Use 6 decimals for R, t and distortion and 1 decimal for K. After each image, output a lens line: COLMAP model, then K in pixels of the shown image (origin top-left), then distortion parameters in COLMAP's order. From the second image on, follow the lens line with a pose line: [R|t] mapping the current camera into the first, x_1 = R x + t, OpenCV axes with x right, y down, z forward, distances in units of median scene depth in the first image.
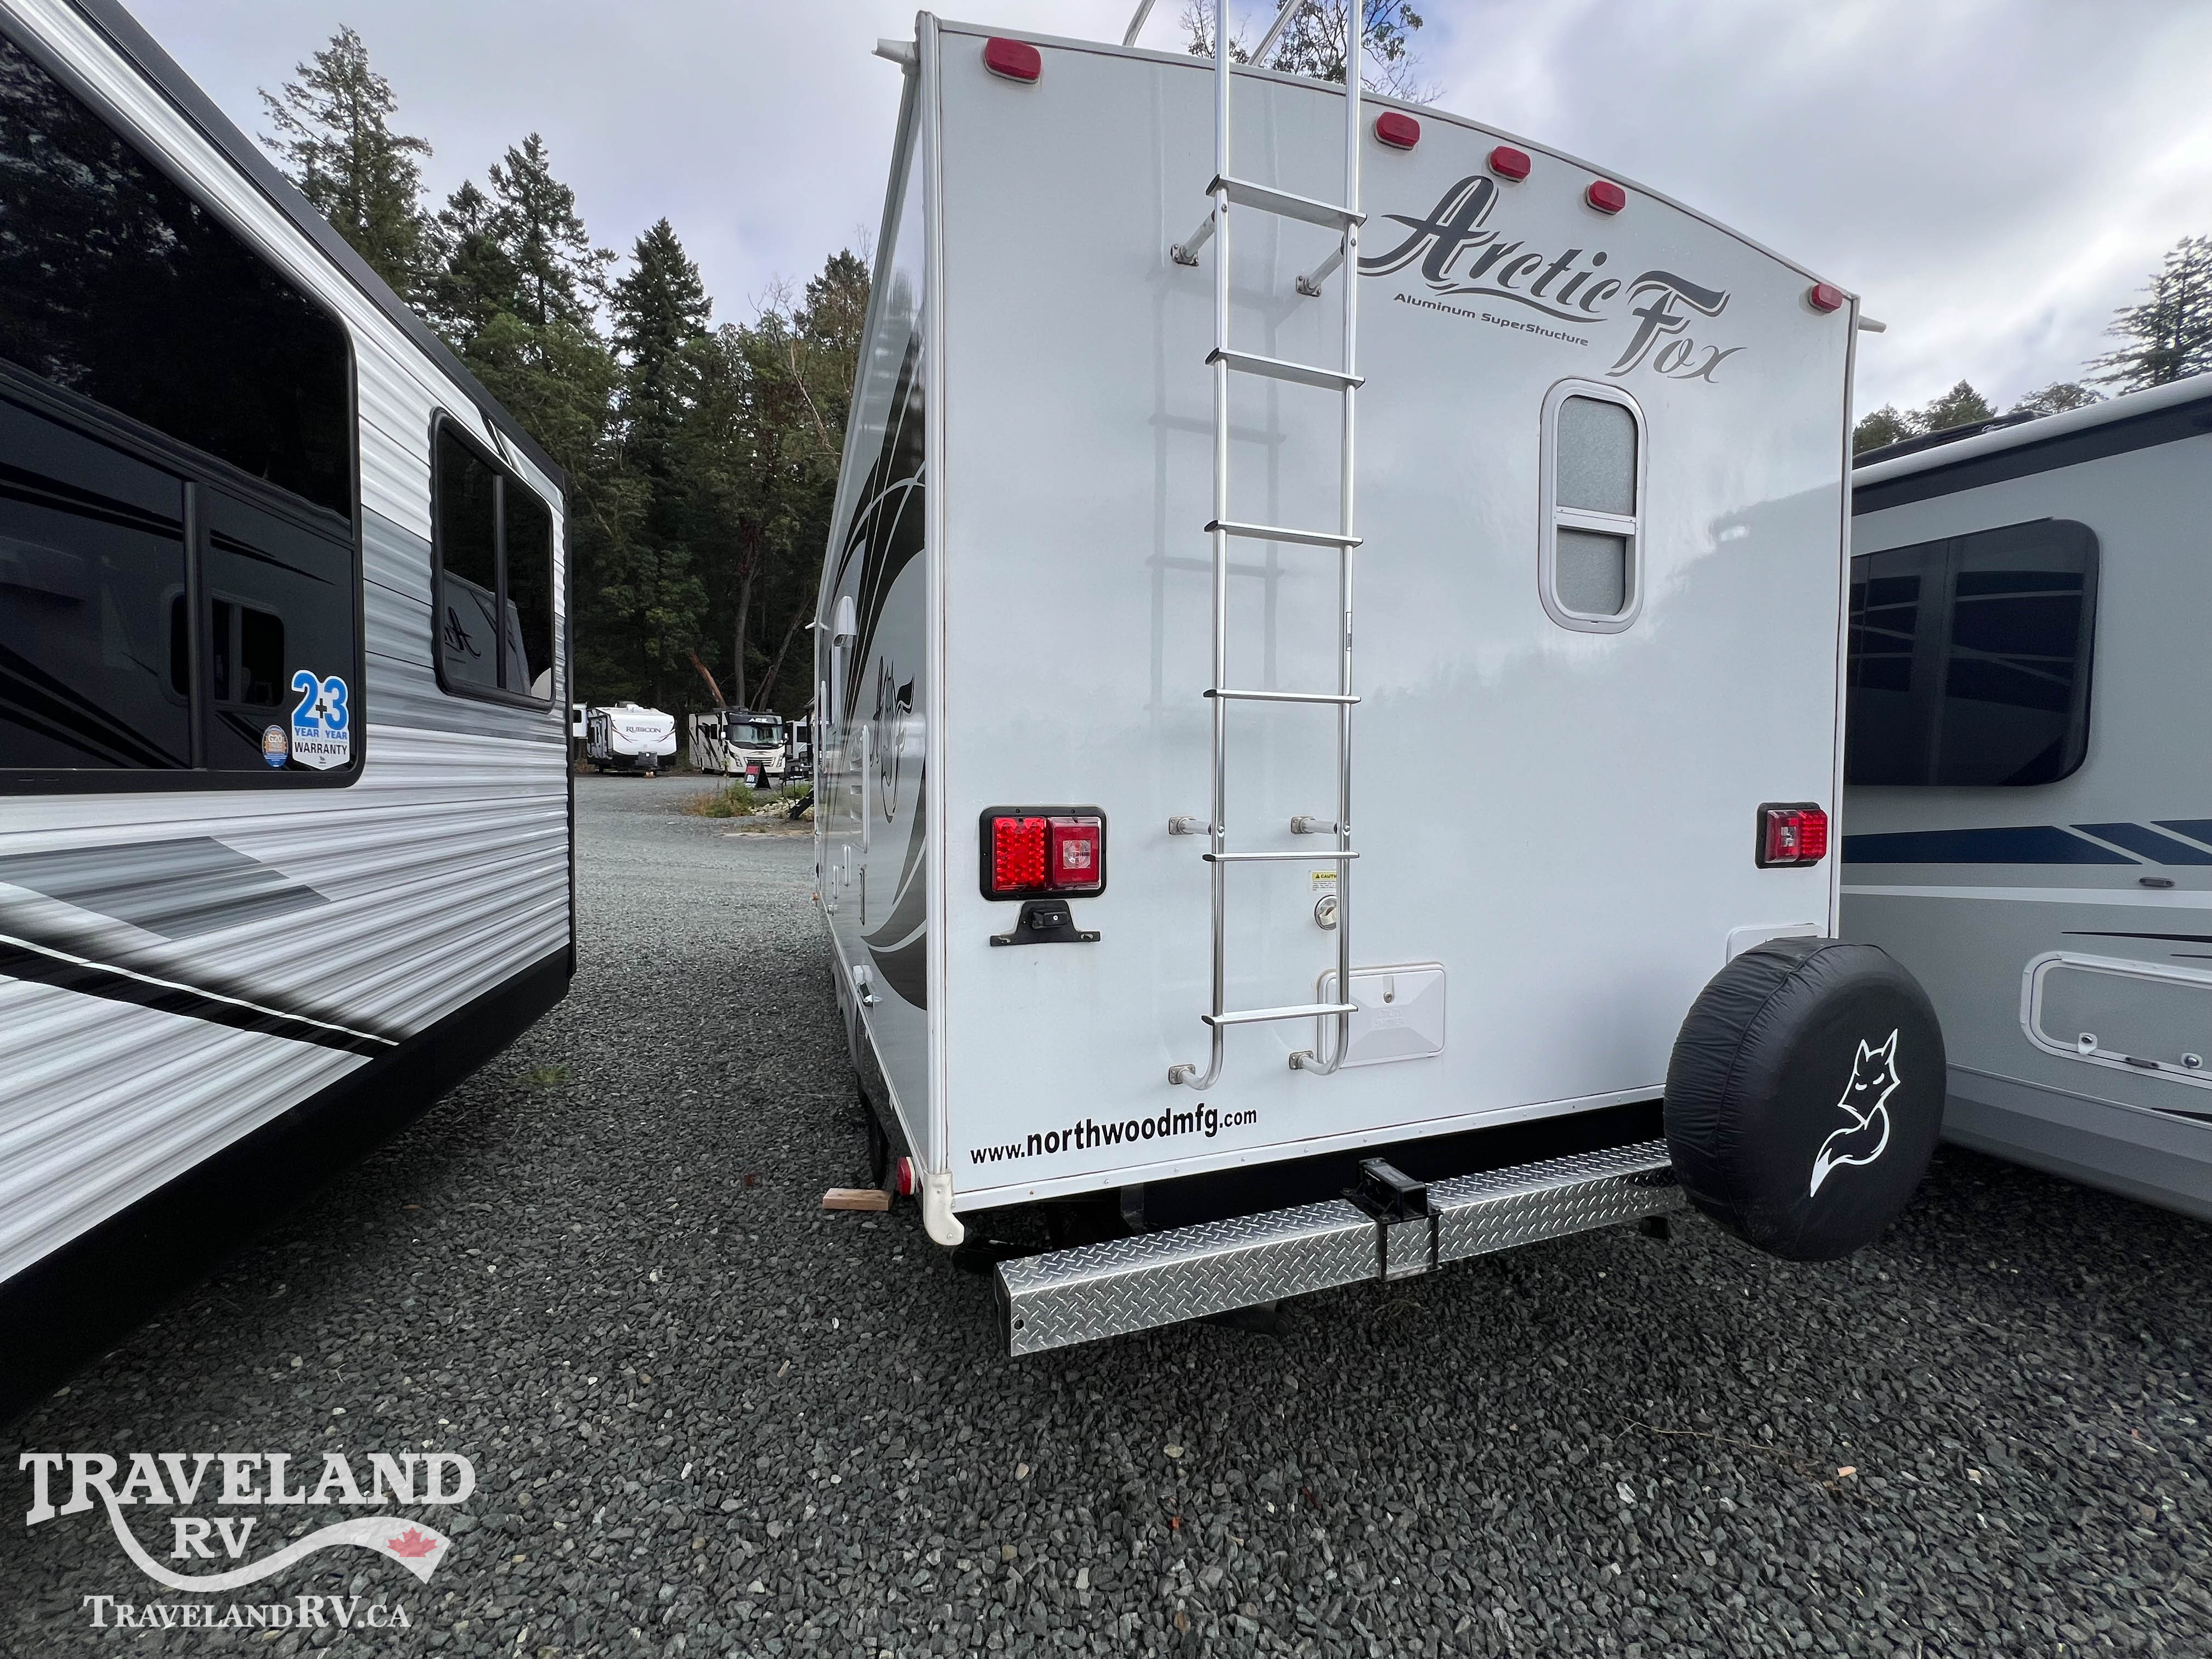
lens RADIAL K [[887.1, 0, 1113.8], [0, 887.1, 822.3], [0, 0, 1]] dist [-0.003597, 0.001823]
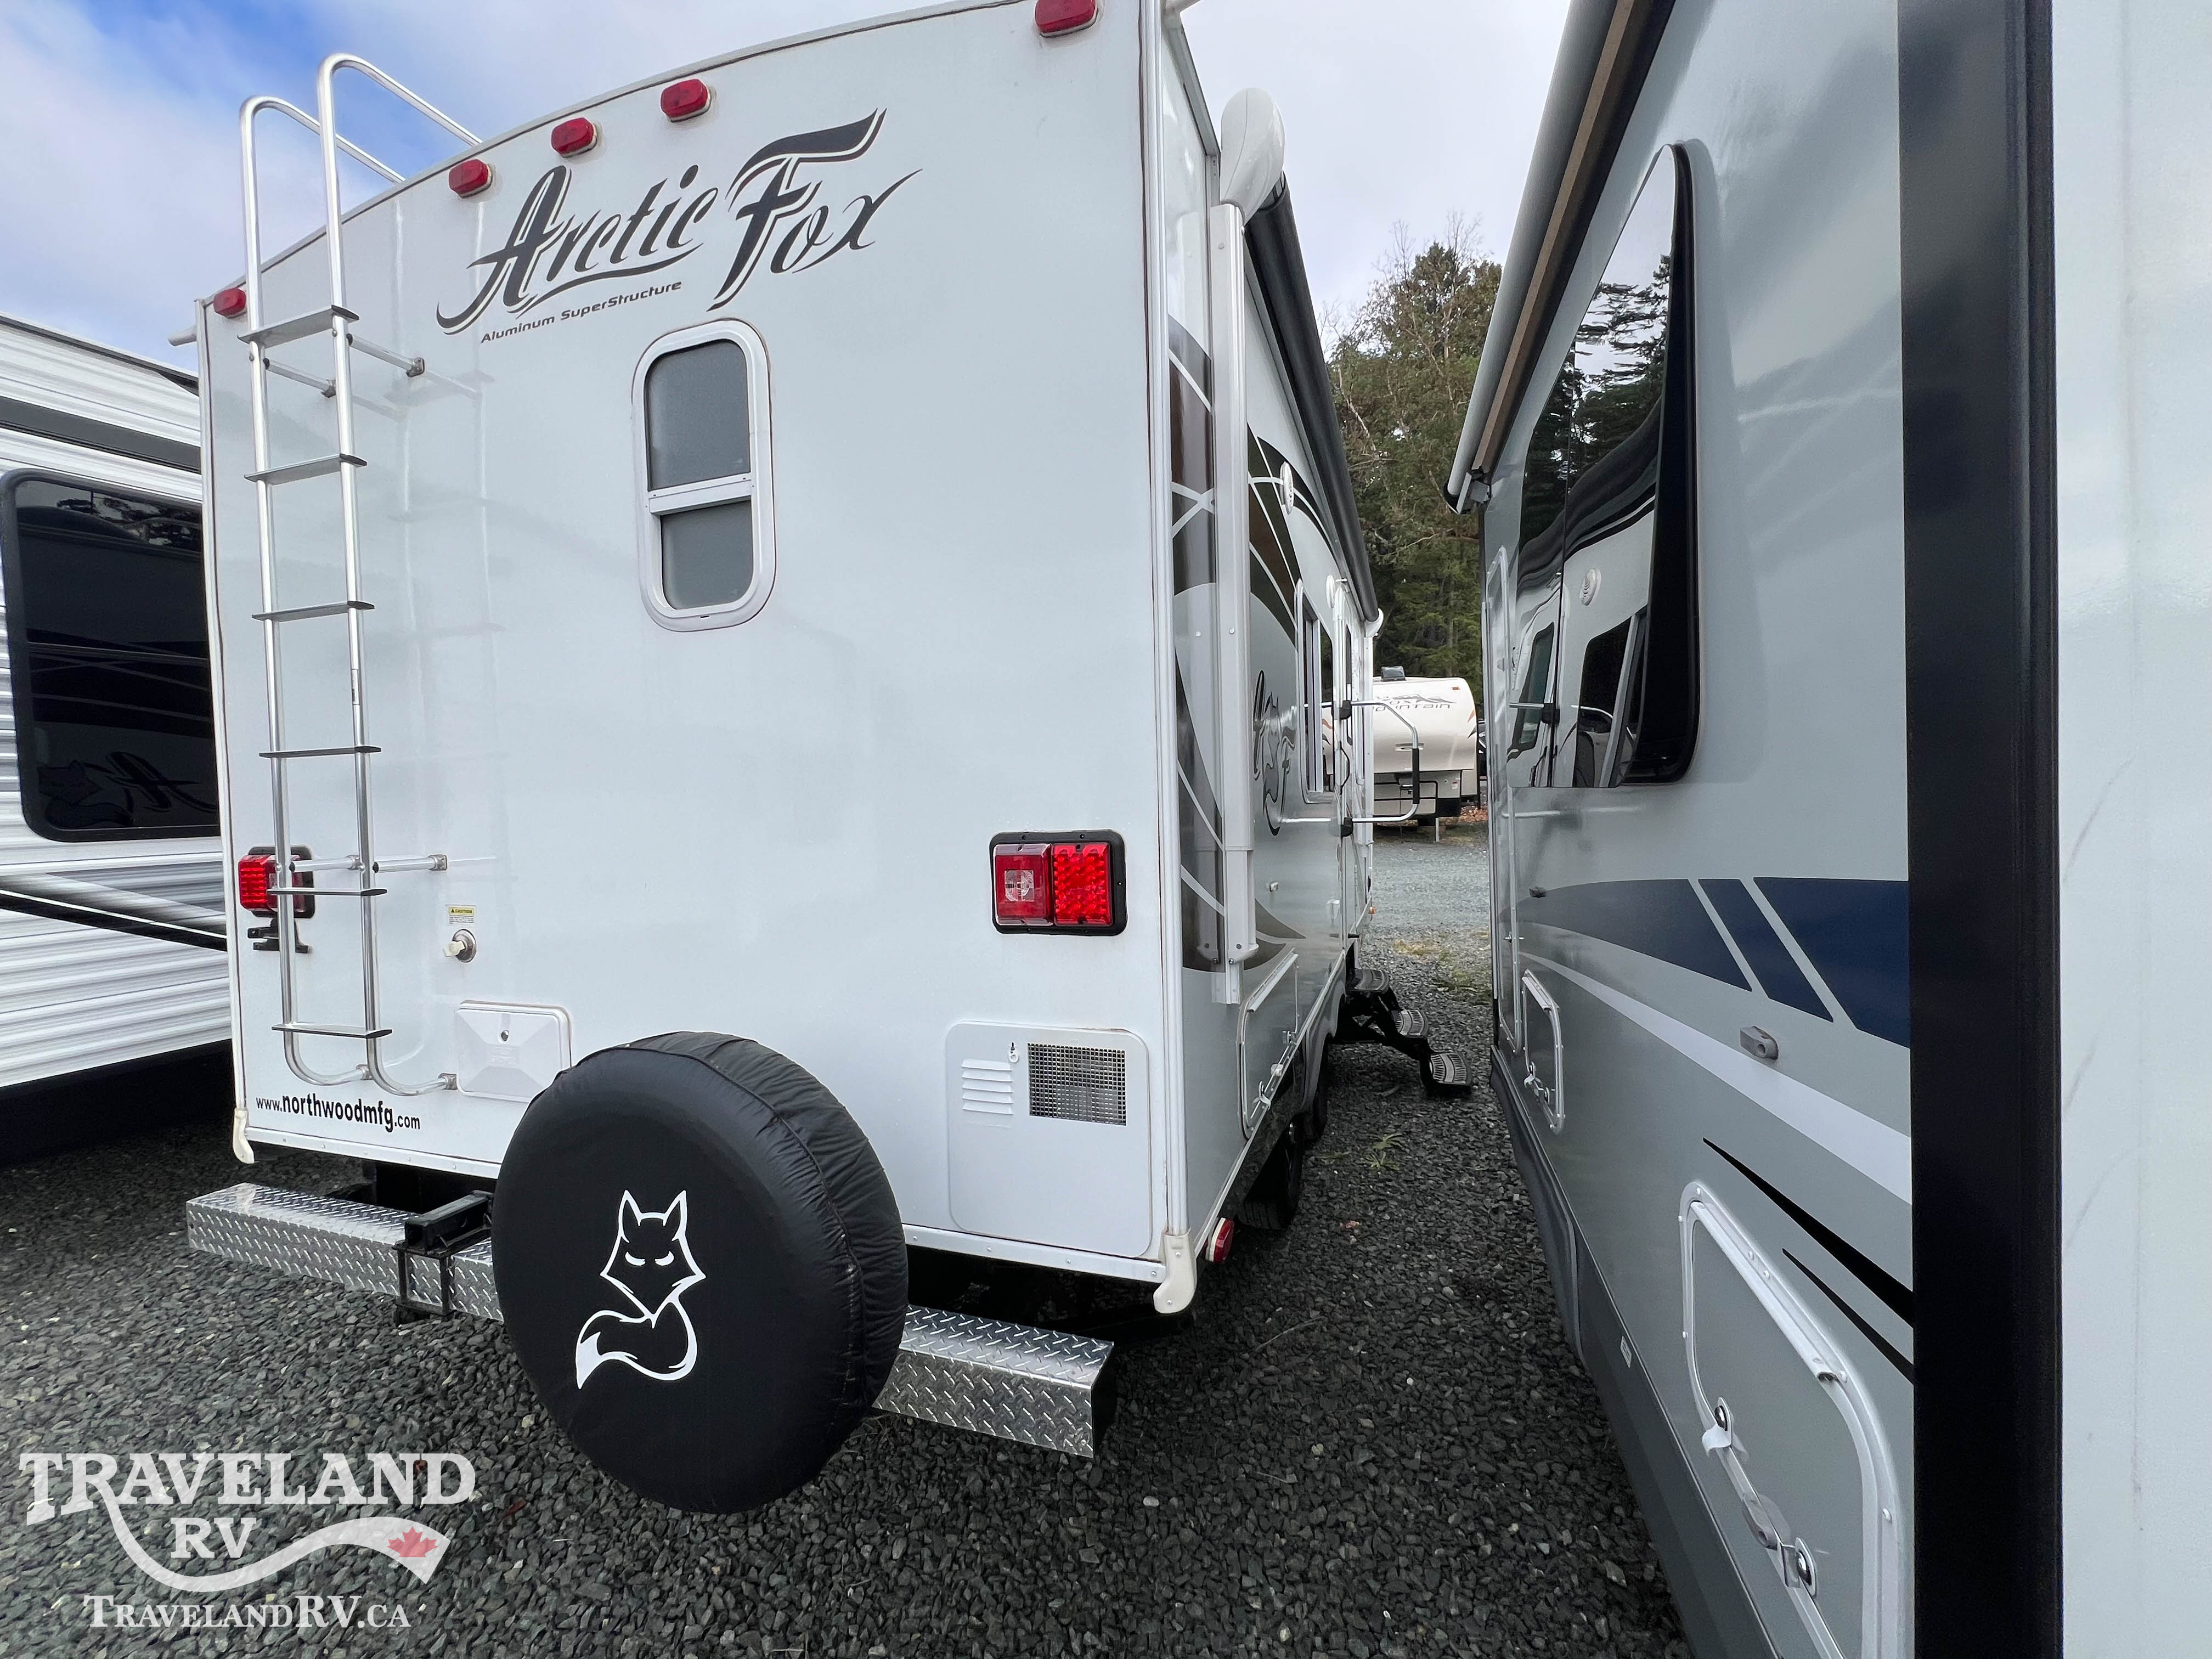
lens RADIAL K [[887.1, 0, 1112.2], [0, 887.1, 833.6], [0, 0, 1]] dist [-0.003597, 0.001823]
pose [[0.770298, -0.006319, -0.637653, 1.471636], [0.001194, 0.999963, -0.008468, -0.021060], [0.637683, 0.005761, 0.770277, 0.667206]]
